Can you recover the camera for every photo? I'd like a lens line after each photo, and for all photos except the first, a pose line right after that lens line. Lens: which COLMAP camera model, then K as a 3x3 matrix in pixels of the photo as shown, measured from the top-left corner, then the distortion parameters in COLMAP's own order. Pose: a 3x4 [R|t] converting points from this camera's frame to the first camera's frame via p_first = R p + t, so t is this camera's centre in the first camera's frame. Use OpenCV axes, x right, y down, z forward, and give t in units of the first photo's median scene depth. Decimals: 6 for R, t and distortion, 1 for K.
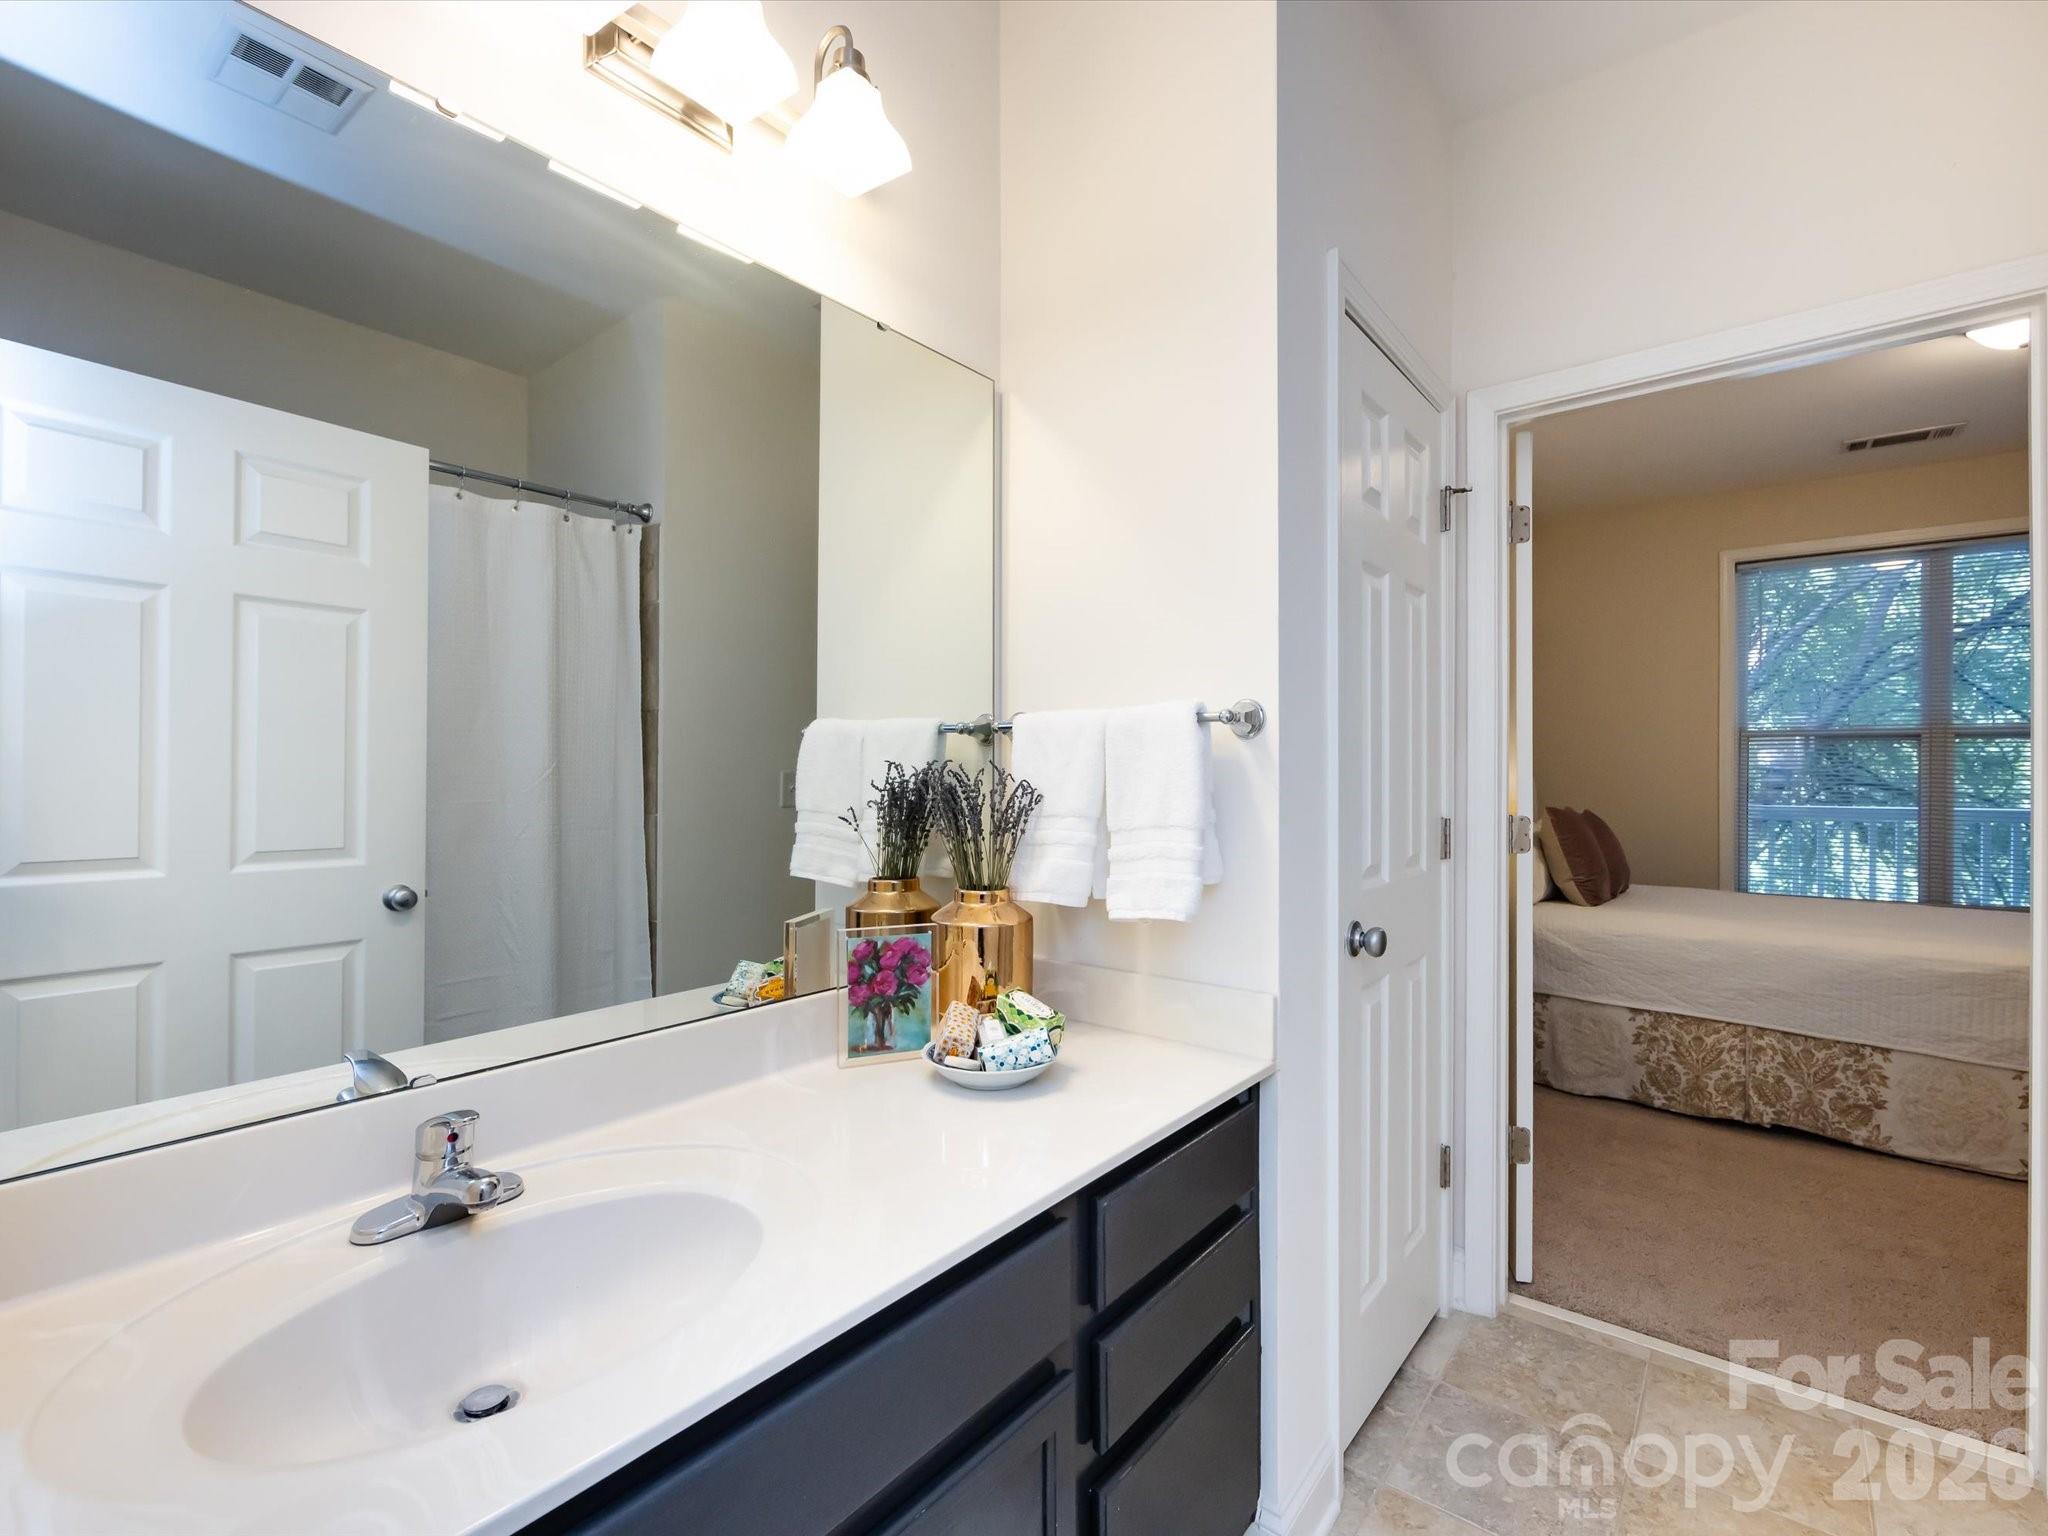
lens RADIAL K [[910.0, 0, 1033.3], [0, 910.0, 775.5], [0, 0, 1]] dist [-0.004180, -0.000141]
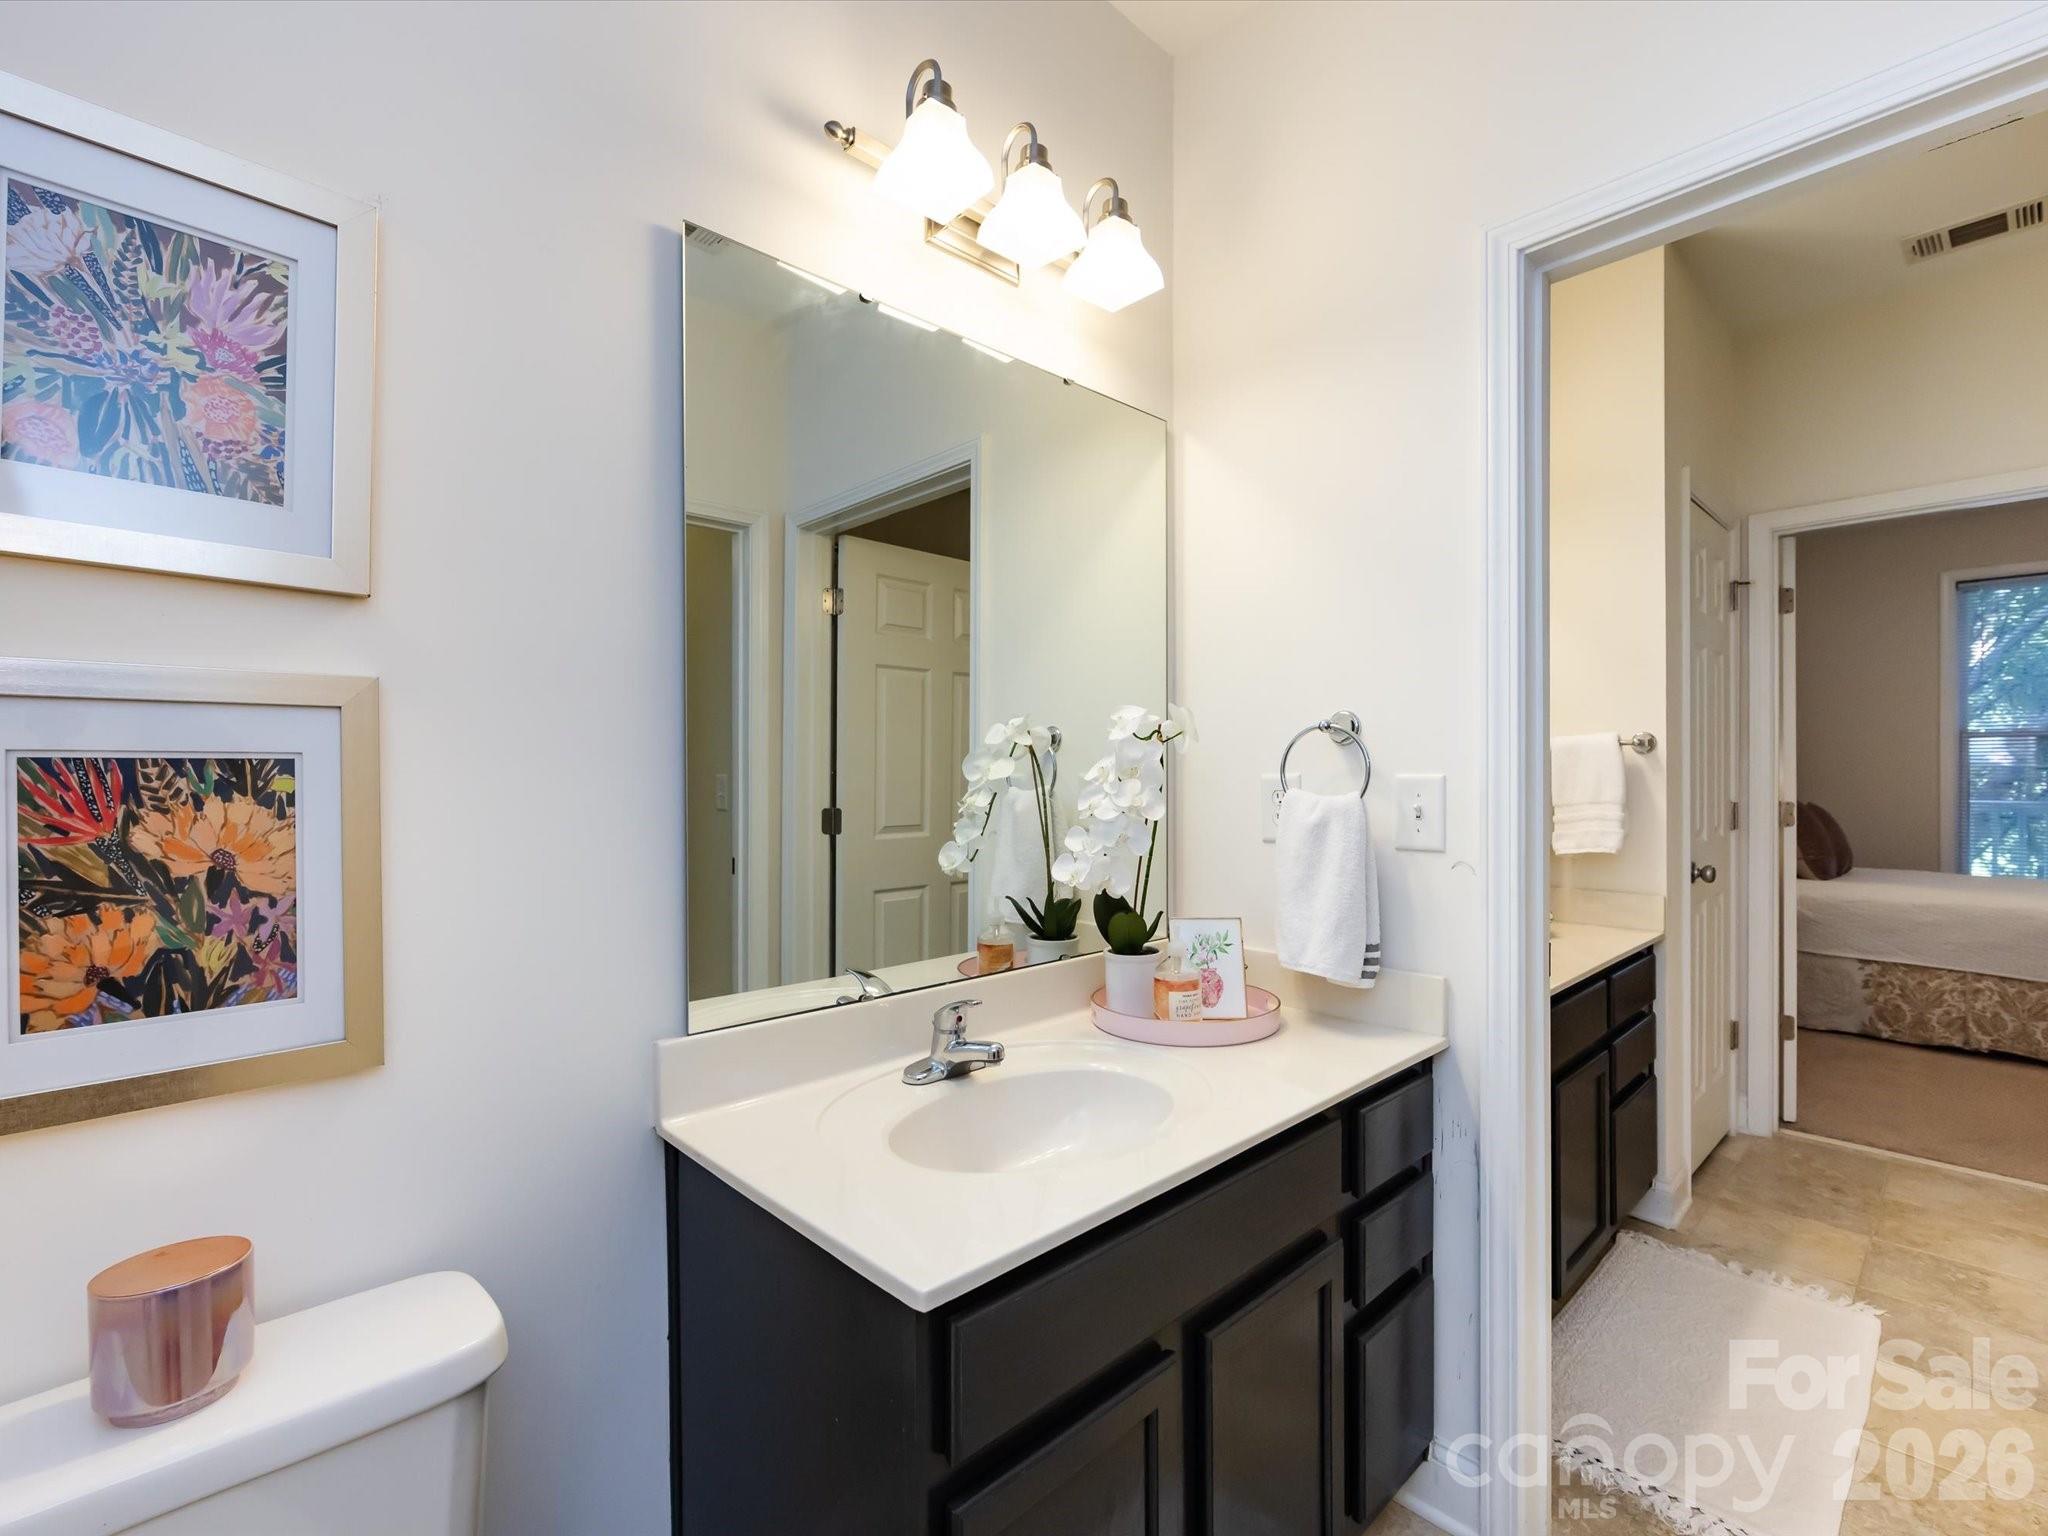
lens RADIAL K [[846.0, 0, 1022.6], [0, 846.0, 778.7], [0, 0, 1]] dist [-0.014700, -0.000082]
pose [[0.983304, -0.005137, -0.181898, -0.295034], [0.004934, 0.999987, -0.001571, 0.002491], [0.181904, 0.000647, 0.983316, -0.374624]]
